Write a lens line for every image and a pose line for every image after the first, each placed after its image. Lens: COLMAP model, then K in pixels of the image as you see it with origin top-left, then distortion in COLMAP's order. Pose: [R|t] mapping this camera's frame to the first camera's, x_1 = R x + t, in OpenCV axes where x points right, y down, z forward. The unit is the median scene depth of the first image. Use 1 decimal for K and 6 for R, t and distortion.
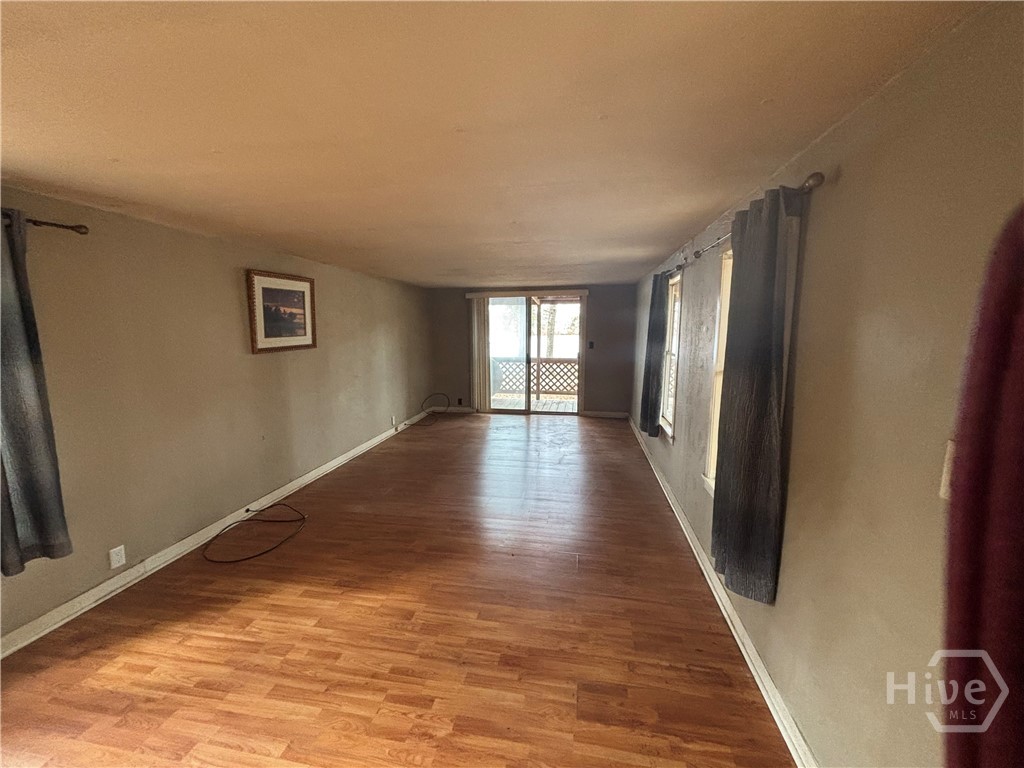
lens RADIAL K [[413.5, 0, 512.0], [0, 413.5, 384.0], [0, 0, 1]] dist [0.000462, 0.000092]
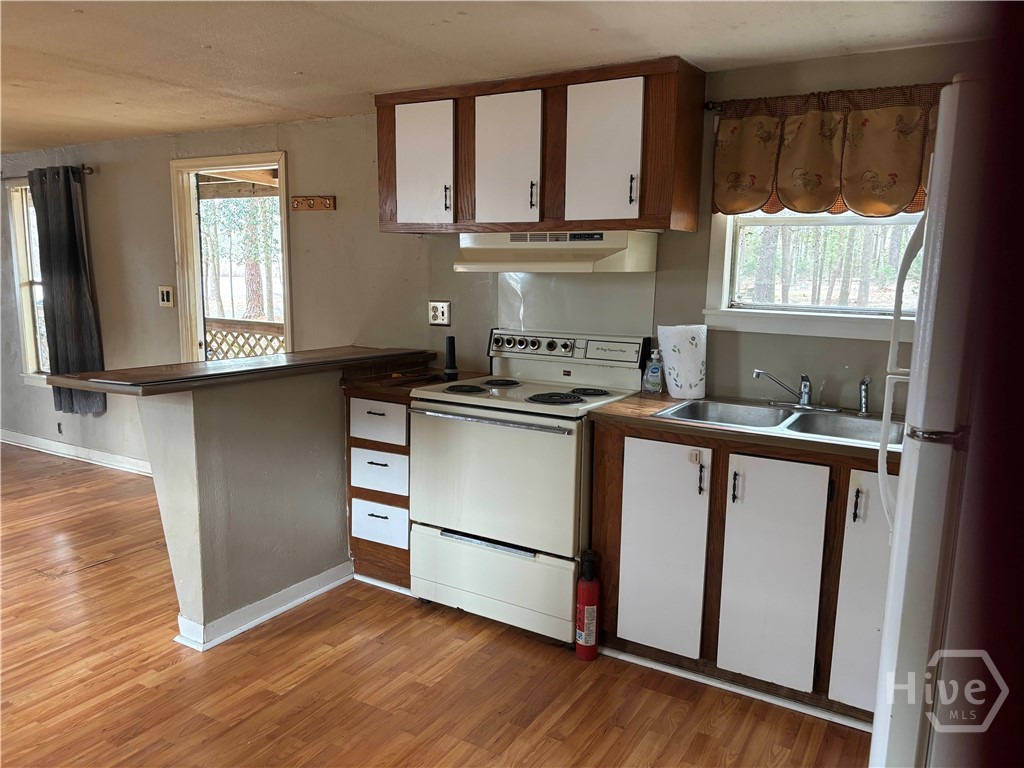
lens RADIAL K [[772.0, 0, 512.0], [0, 772.0, 384.0], [0, 0, 1]] dist [0.032363, 0.000099]
pose [[0.362296, -0.149248, 0.920036, -0.840262], [0.123332, 0.986093, 0.111397, 0.138138], [-0.923867, 0.073111, 0.375664, -0.868844]]
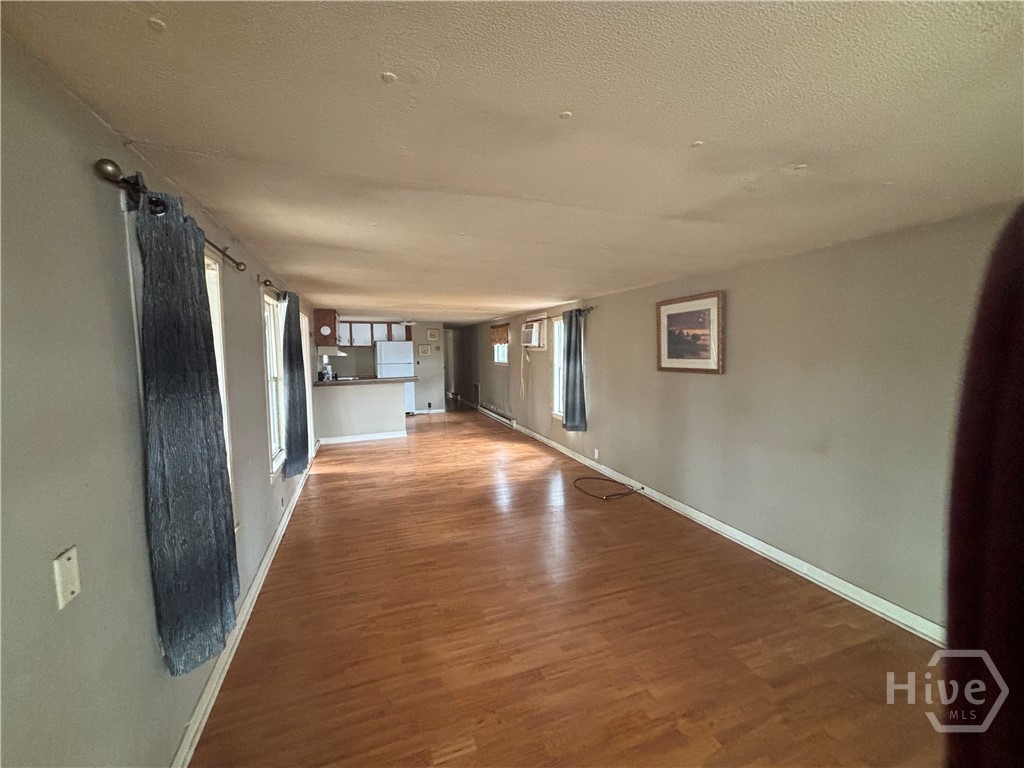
lens RADIAL K [[413.5, 0, 512.0], [0, 413.5, 384.0], [0, 0, 1]] dist [0.000462, 0.000092]
pose [[-0.869669, 0.037206, -0.492230, 0.343213], [-0.072106, 0.976885, 0.201237, -0.243459], [0.488340, 0.210502, -0.846884, 1.787995]]
